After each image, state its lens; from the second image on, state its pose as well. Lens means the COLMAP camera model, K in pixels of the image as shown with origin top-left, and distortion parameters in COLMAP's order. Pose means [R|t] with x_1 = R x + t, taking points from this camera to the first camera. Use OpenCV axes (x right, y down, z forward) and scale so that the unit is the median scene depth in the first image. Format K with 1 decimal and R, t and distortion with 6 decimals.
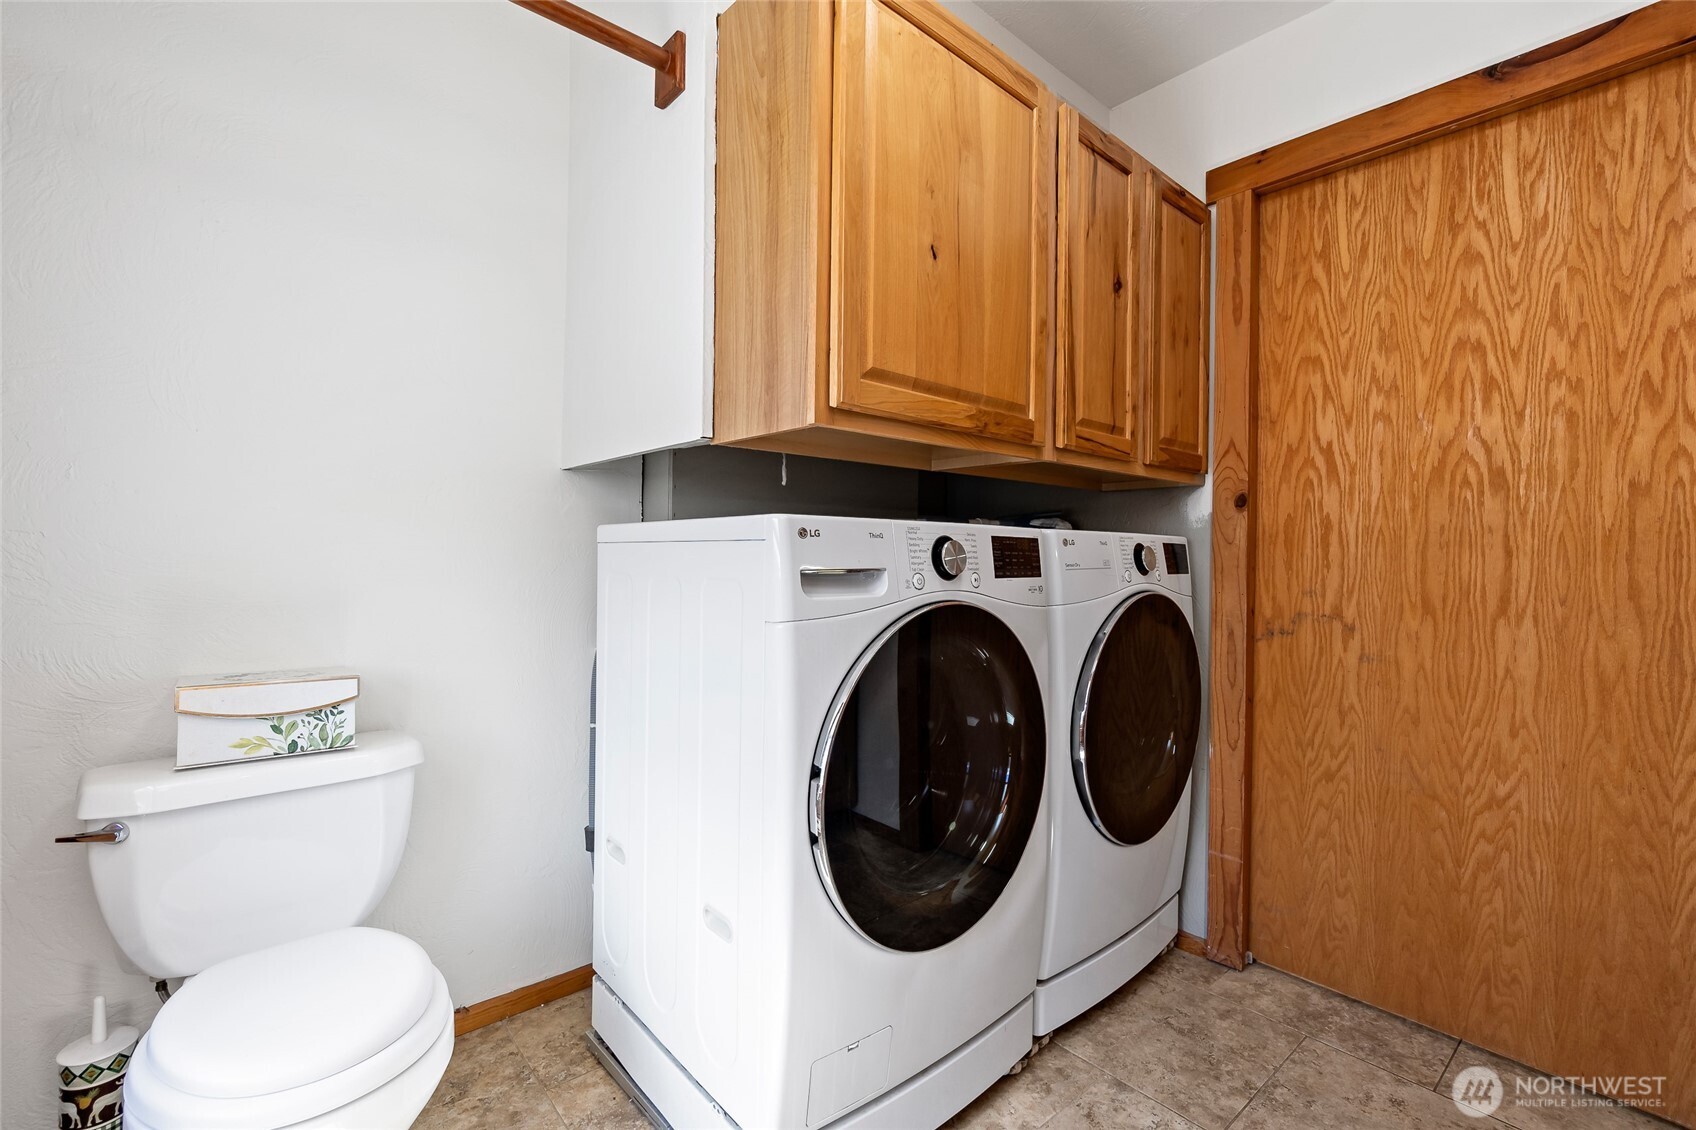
lens RADIAL K [[750.3, 0, 842.8], [0, 750.3, 557.2], [0, 0, 1]] dist [-0.008011, 0.001406]
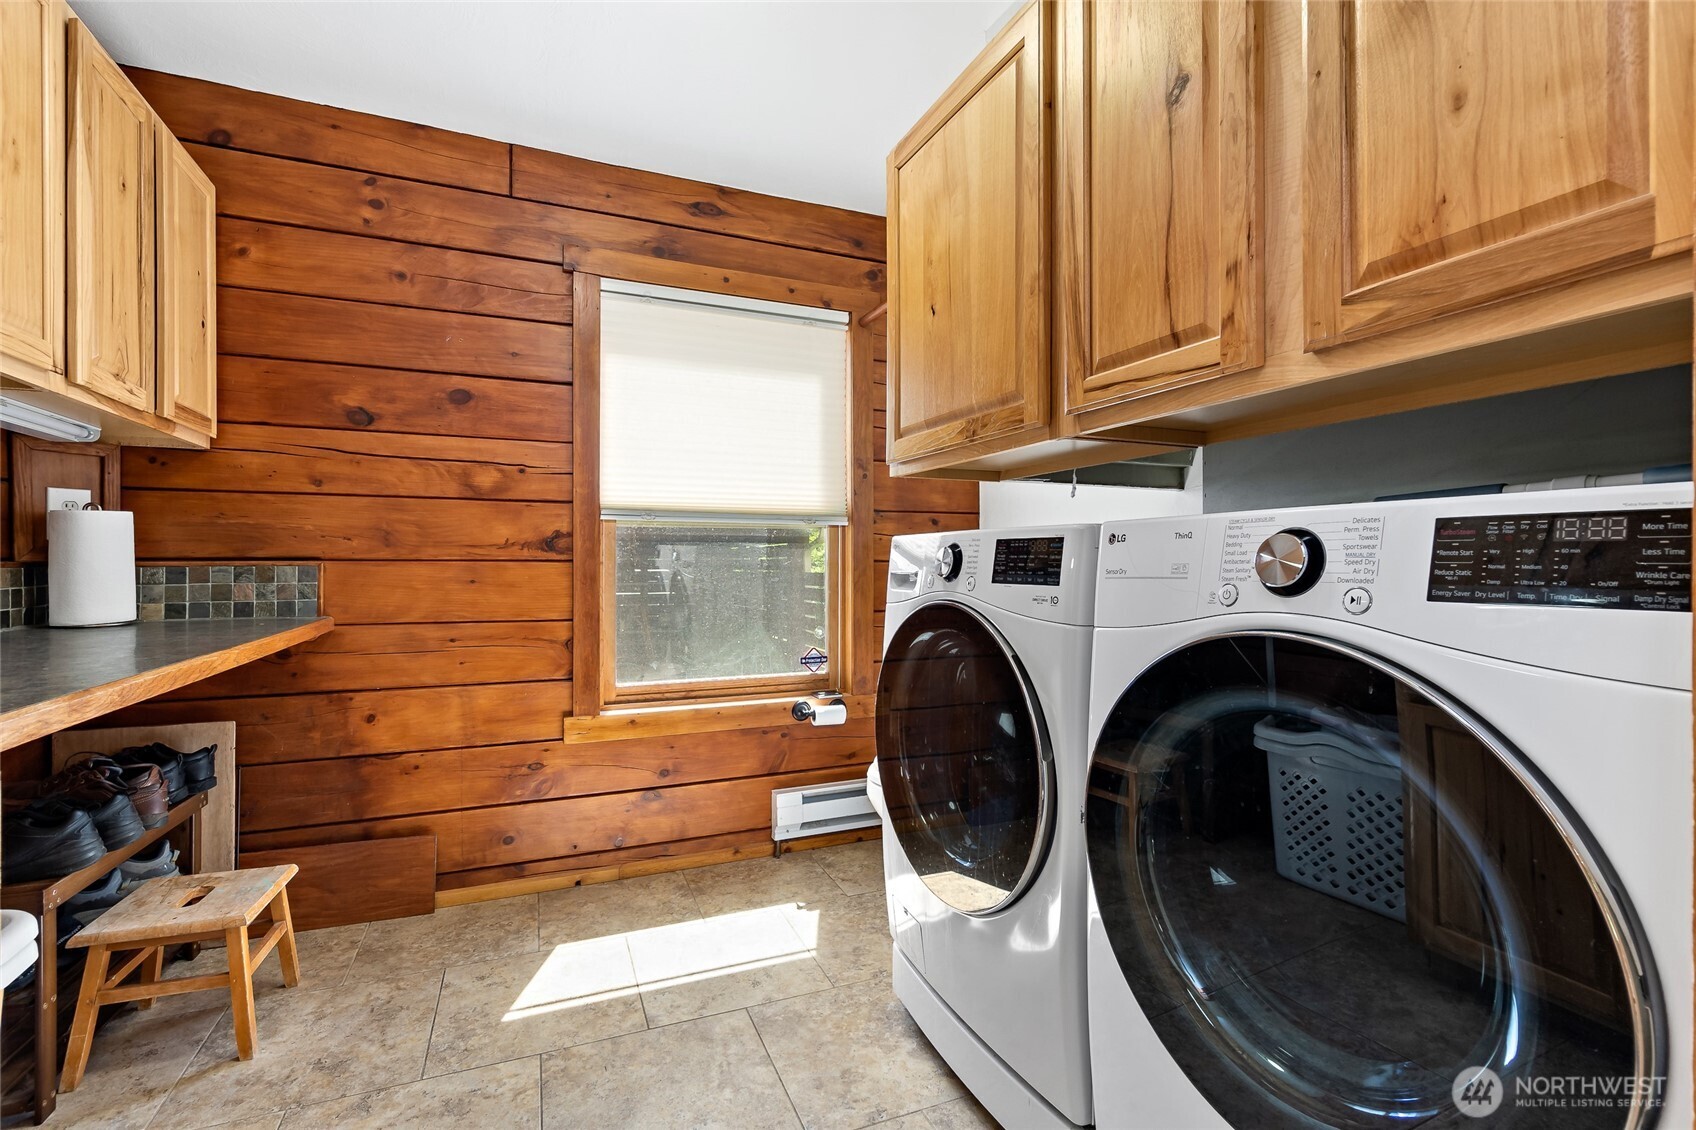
lens RADIAL K [[750.3, 0, 844.7], [0, 750.3, 568.6], [0, 0, 1]] dist [-0.008011, 0.001406]
pose [[-0.317831, 0.001120, -0.948147, 1.254837], [-0.001215, 0.999998, 0.001589, 0.008426], [0.948147, 0.001657, -0.317829, 1.191542]]
